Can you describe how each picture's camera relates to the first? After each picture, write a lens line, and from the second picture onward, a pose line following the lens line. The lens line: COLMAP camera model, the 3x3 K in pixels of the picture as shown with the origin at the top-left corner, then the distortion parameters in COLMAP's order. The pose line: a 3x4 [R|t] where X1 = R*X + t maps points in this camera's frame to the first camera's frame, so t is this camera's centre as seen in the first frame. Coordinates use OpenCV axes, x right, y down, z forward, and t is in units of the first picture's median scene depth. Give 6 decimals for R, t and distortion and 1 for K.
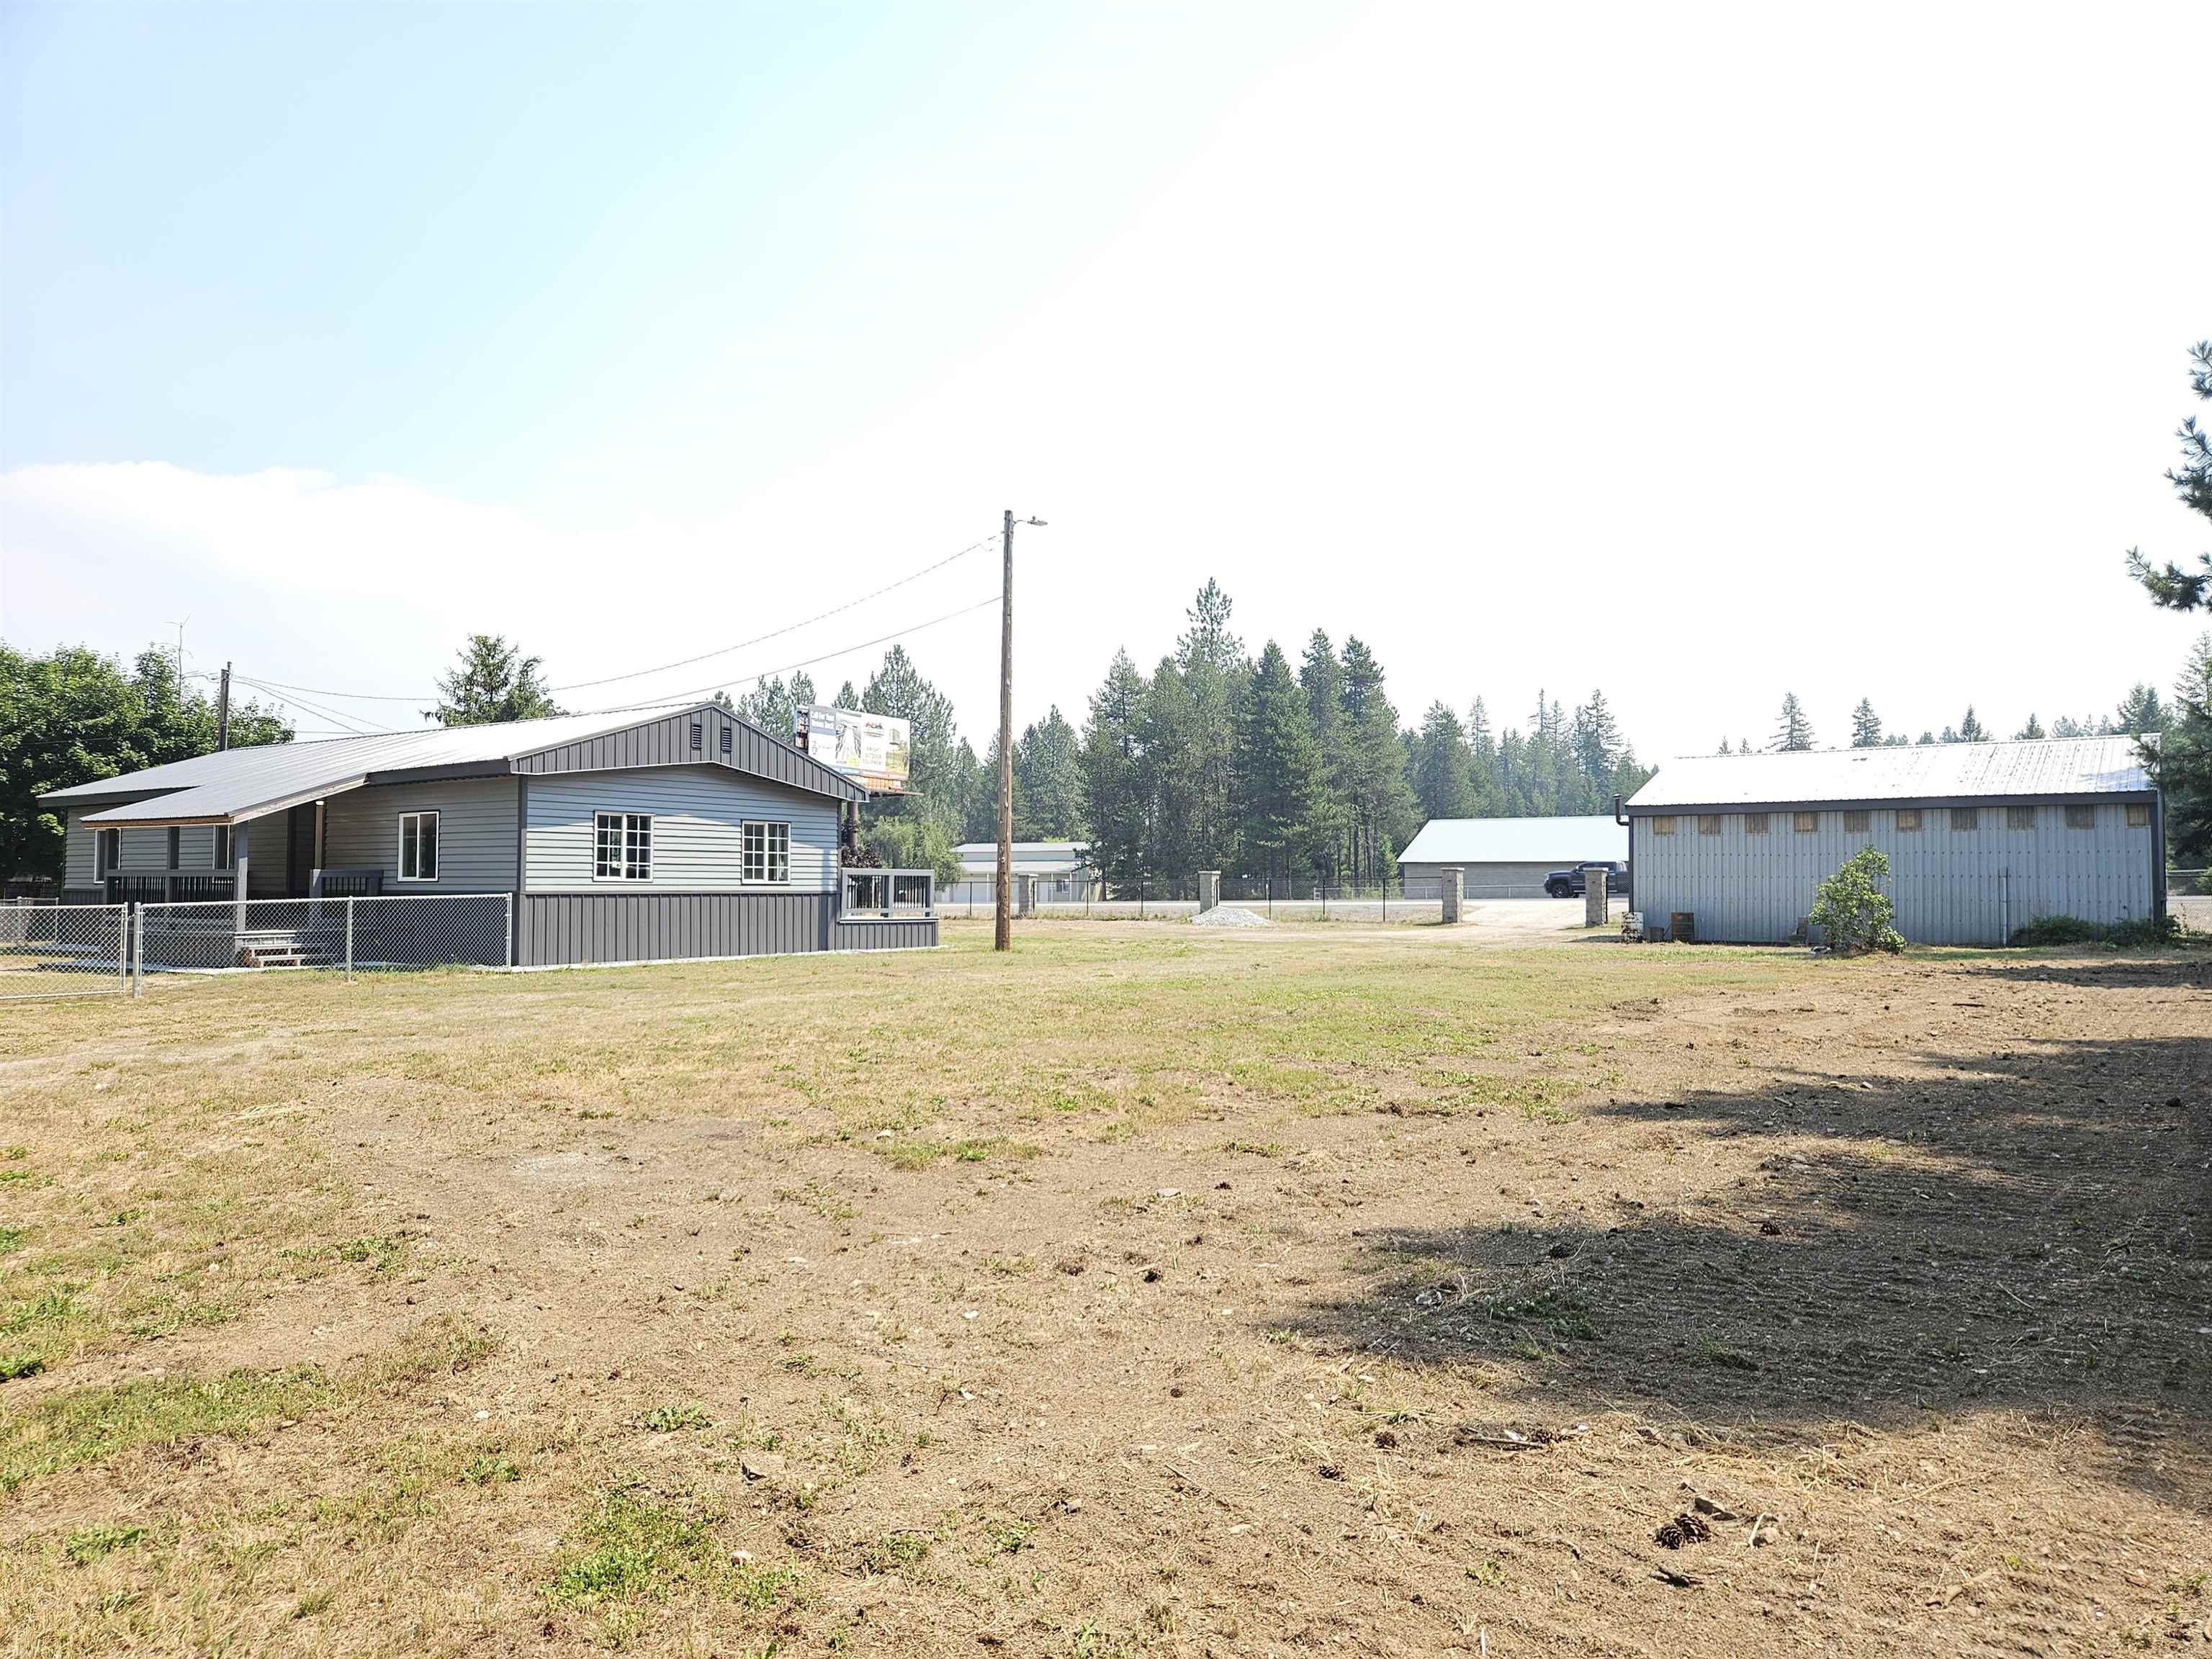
lens RADIAL K [[1475.6, 0, 1100.3], [0, 1475.6, 828.3], [0, 0, 1]] dist [0.073785, -0.060323]
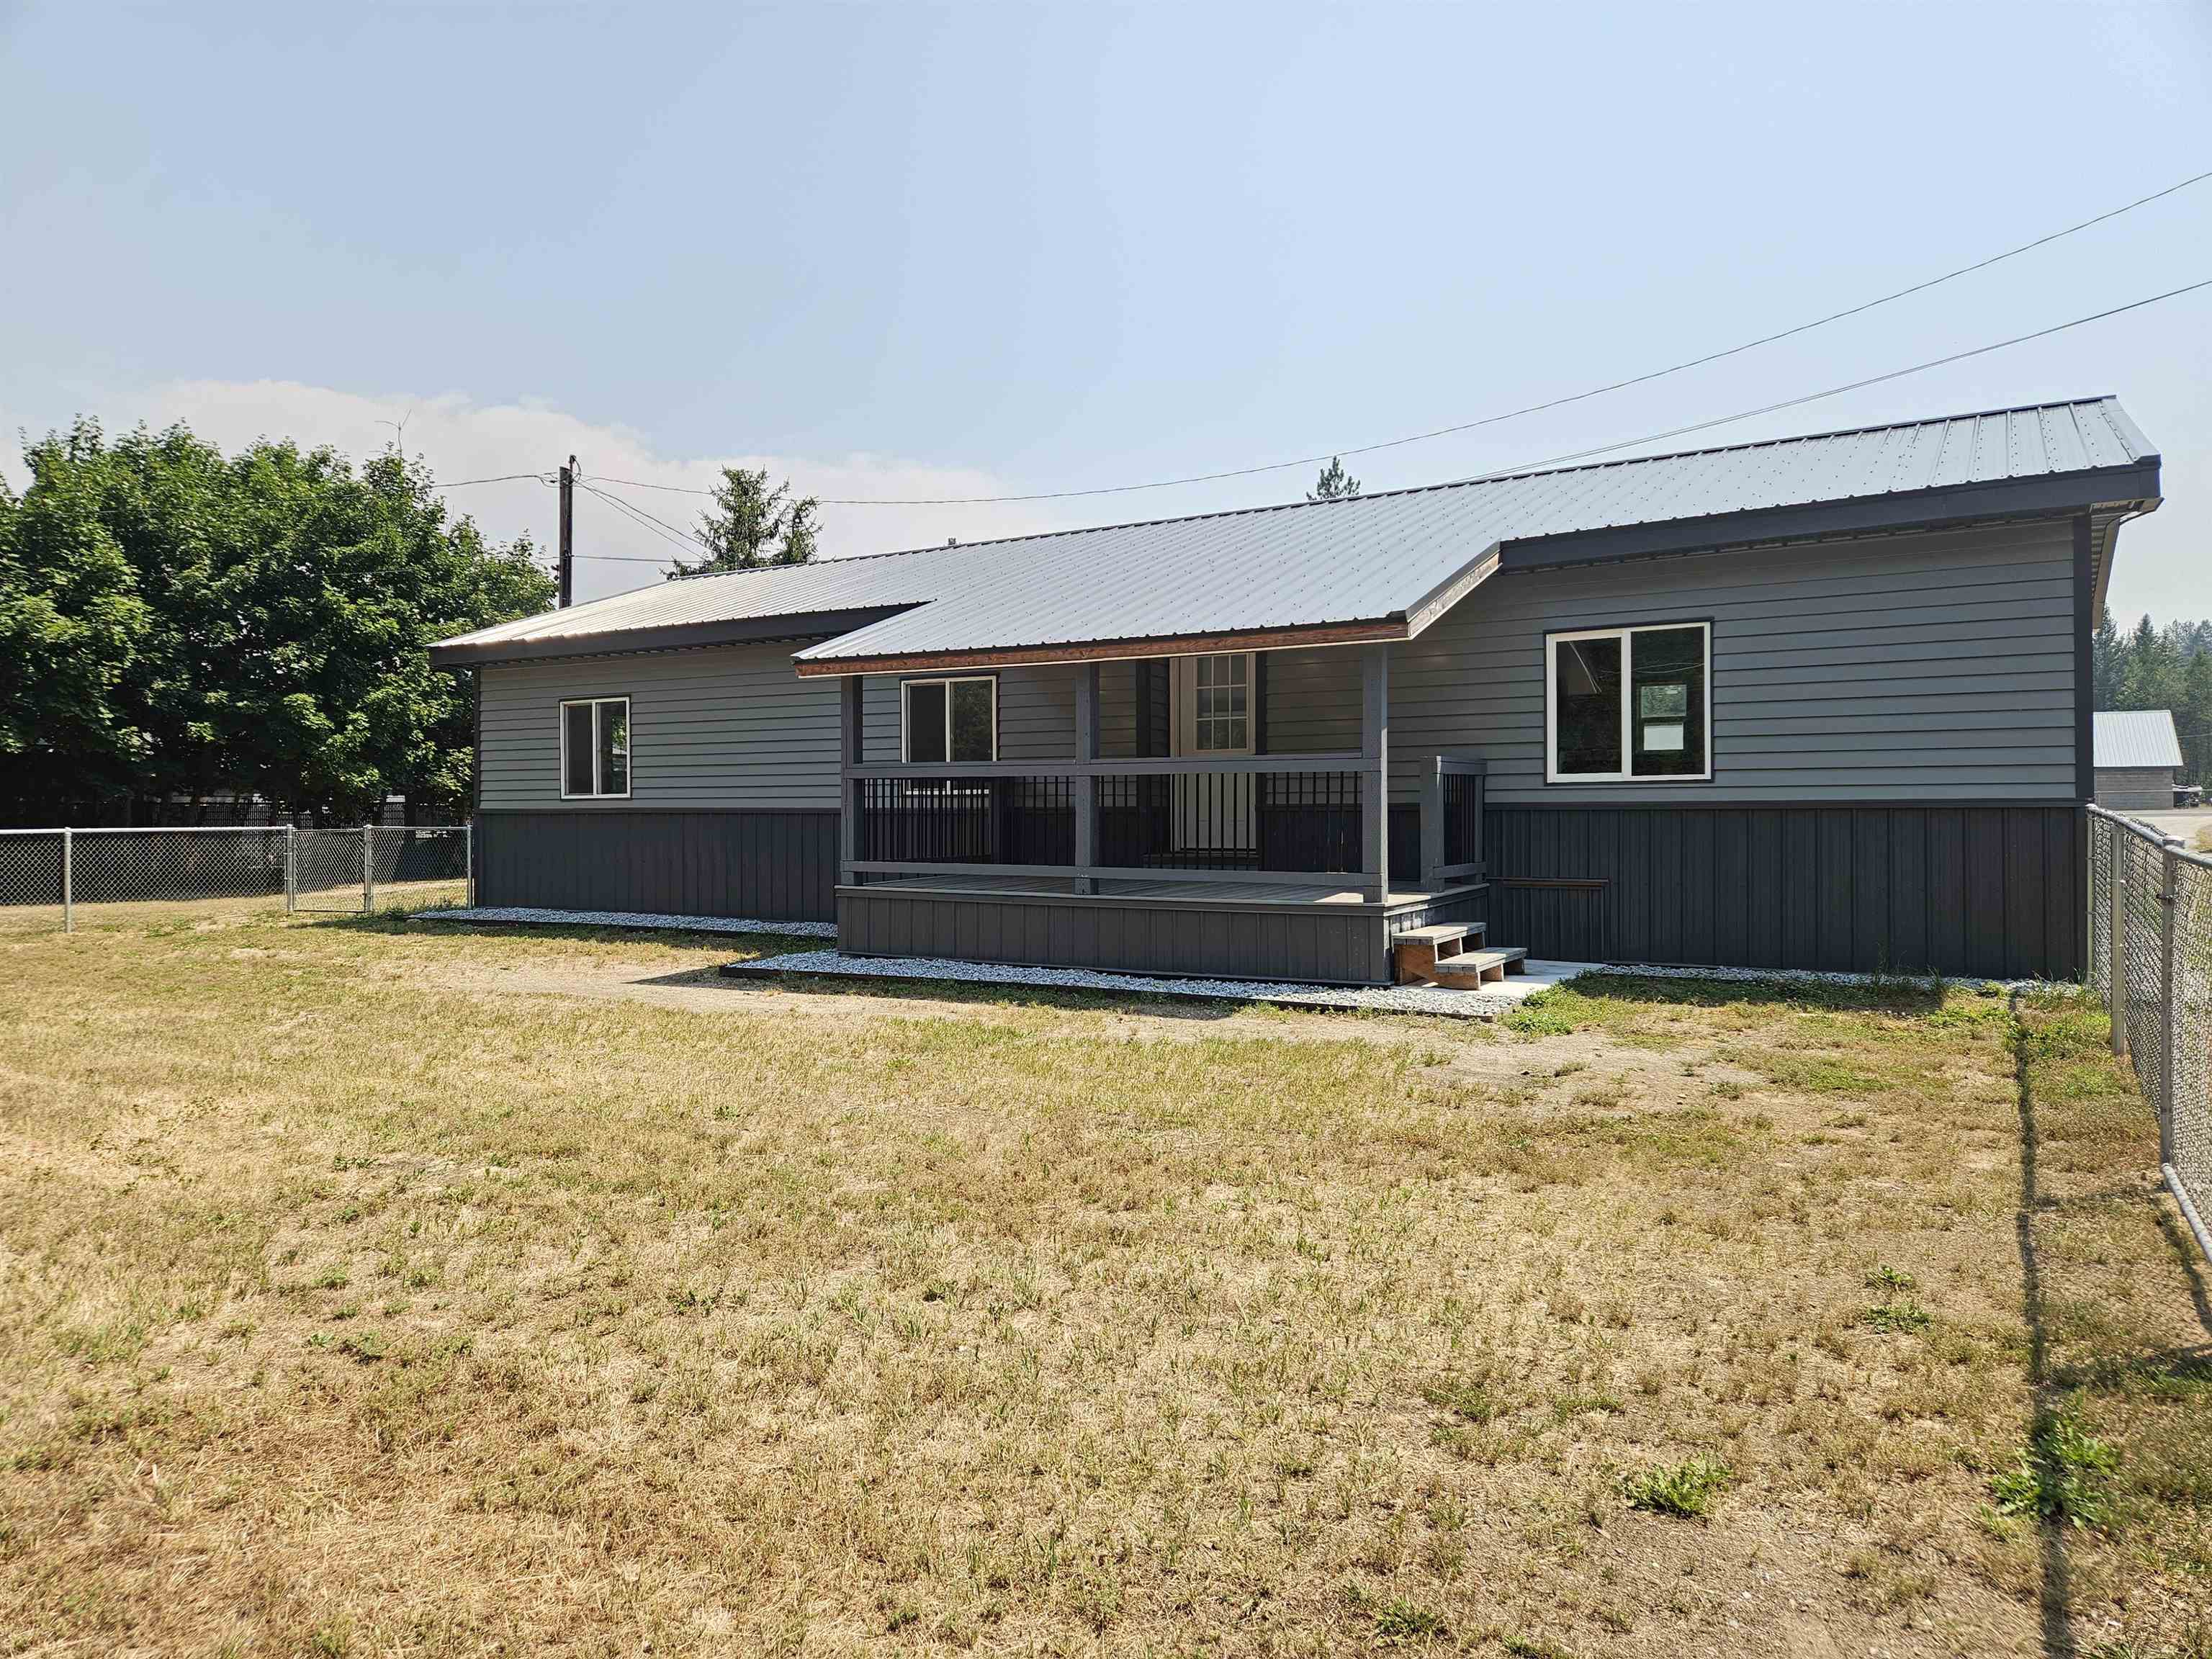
lens RADIAL K [[1475.6, 0, 1100.3], [0, 1475.6, 828.3], [0, 0, 1]] dist [0.073785, -0.060323]
pose [[0.998975, -0.006862, 0.044749, -0.347430], [0.004352, 0.998424, 0.055955, 0.012929], [-0.045063, -0.055702, 0.997430, 0.306813]]
